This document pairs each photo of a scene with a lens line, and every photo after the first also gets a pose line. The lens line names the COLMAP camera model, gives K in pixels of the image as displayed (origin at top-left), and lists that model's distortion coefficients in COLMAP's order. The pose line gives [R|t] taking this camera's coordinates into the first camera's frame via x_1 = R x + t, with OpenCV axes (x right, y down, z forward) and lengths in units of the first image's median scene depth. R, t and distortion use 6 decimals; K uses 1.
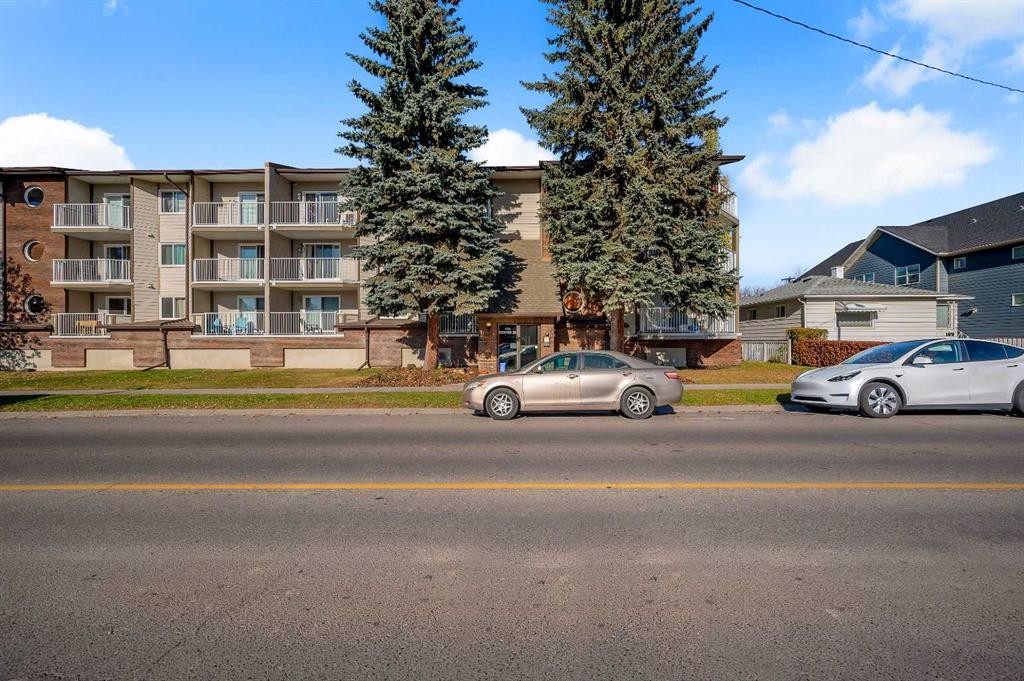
lens RADIAL K [[414.5, 0, 513.9], [0, 414.5, 363.8], [0, 0, 1]] dist [-0.000003, 0.000015]
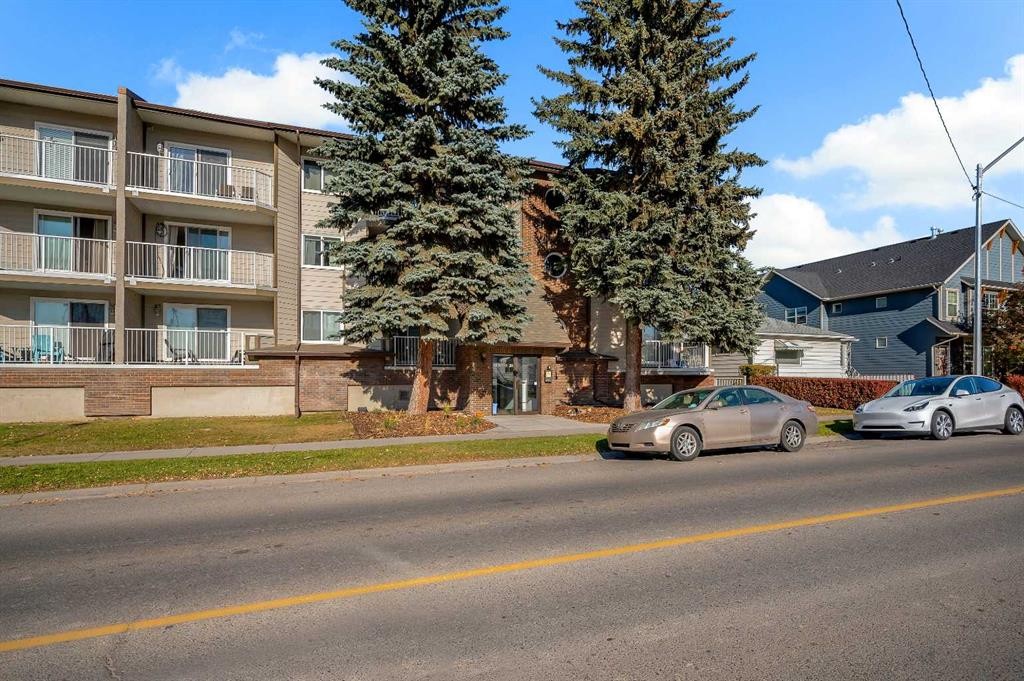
lens RADIAL K [[545.8, 0, 511.9], [0, 545.8, 402.0], [0, 0, 1]] dist [-0.000921, -0.000316]
pose [[0.913645, -0.015070, 0.406233, -0.402128], [0.018915, 0.999806, -0.005452, 0.001709], [-0.406072, 0.012665, 0.913753, 0.020561]]
